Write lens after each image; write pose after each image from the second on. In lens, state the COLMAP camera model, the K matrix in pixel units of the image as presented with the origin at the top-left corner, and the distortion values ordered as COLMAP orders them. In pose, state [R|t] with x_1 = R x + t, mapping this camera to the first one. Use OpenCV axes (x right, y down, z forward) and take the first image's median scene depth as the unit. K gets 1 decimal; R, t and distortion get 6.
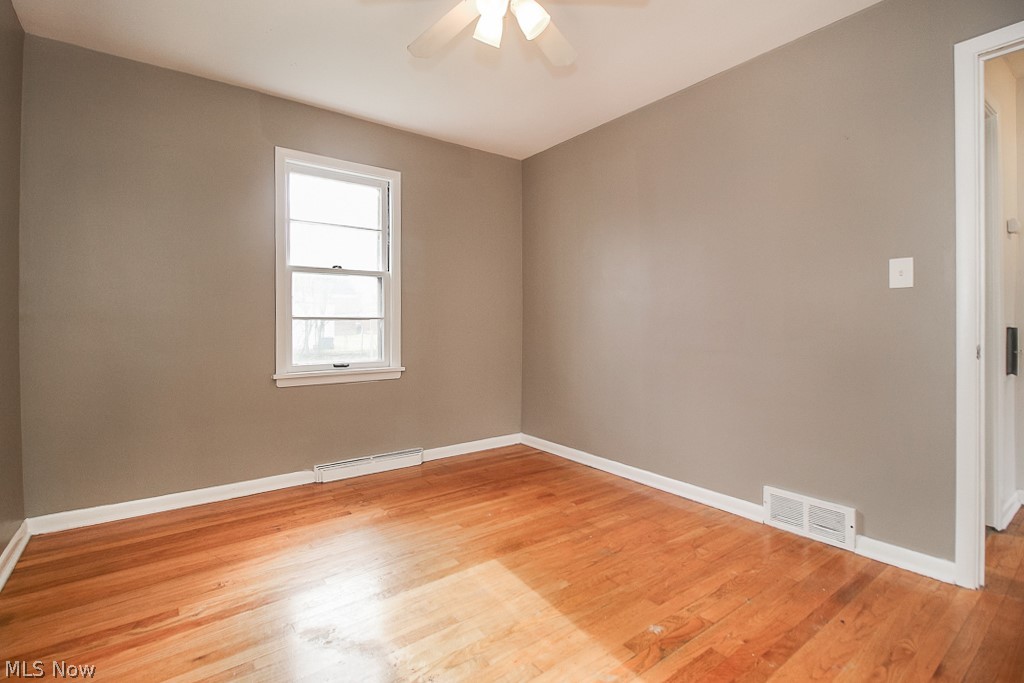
lens RADIAL K [[475.6, 0, 507.2], [0, 475.6, 328.8], [0, 0, 1]] dist [0.015654, -0.008849]
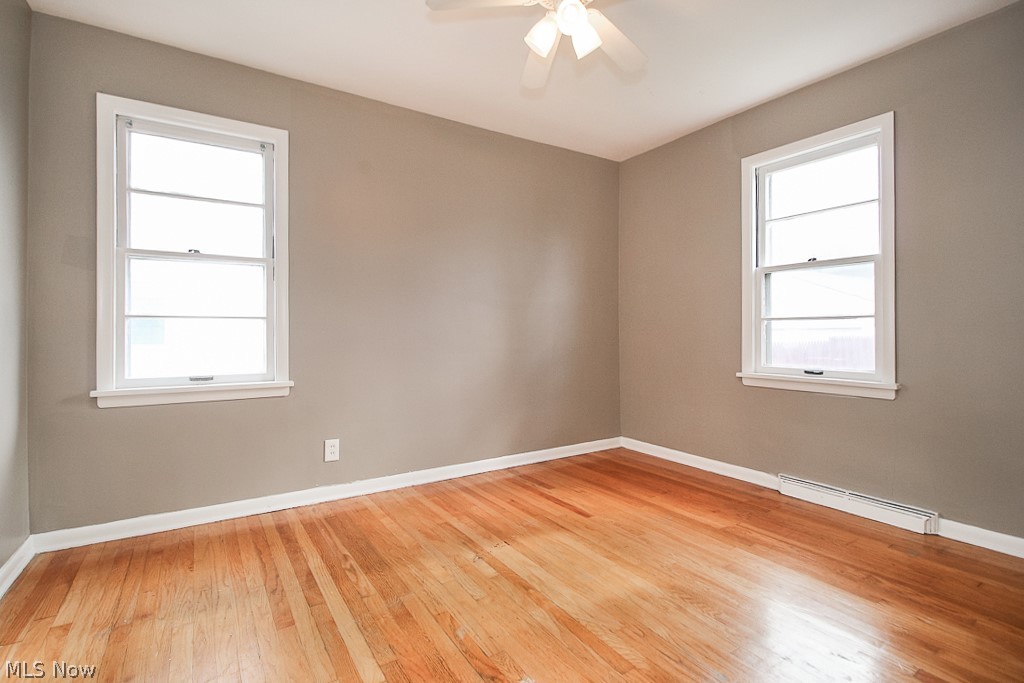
lens RADIAL K [[475.6, 0, 507.7], [0, 475.6, 335.9], [0, 0, 1]] dist [0.015654, -0.008849]
pose [[-0.075019, 0.008017, -0.997150, 0.750598], [-0.007474, 0.999935, 0.008602, 0.009951], [0.997154, 0.008098, -0.074954, 0.673274]]
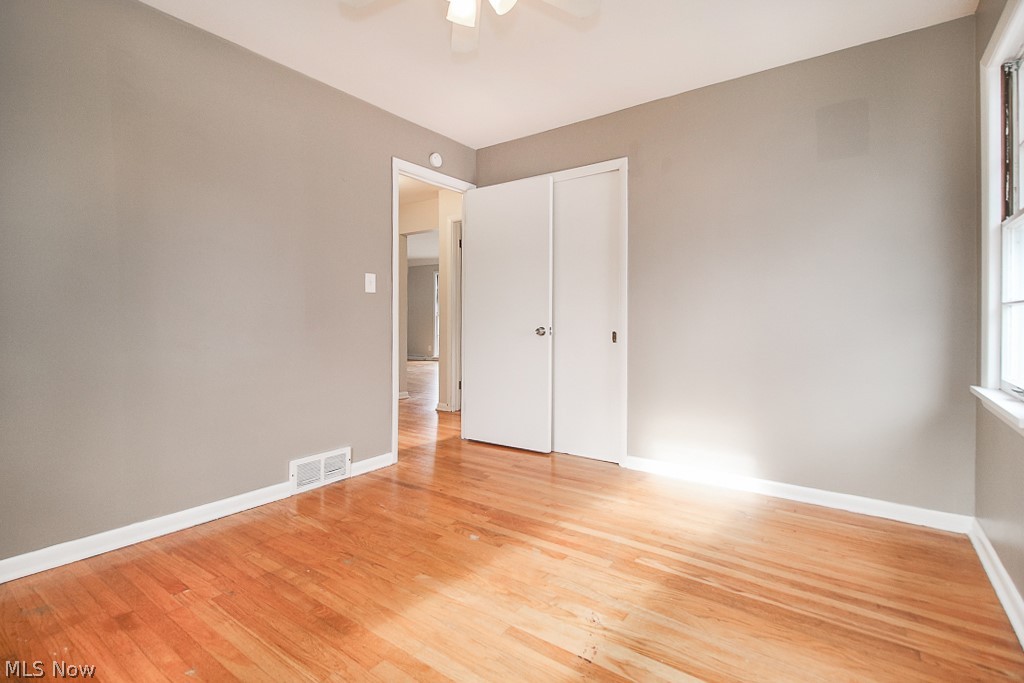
lens RADIAL K [[475.6, 0, 511.1], [0, 475.6, 322.5], [0, 0, 1]] dist [0.015654, -0.008849]
pose [[-0.299492, -0.002817, 0.954094, -0.669450], [0.004284, 0.999982, 0.004297, 0.007311], [-0.954089, 0.005375, -0.299475, 0.859696]]
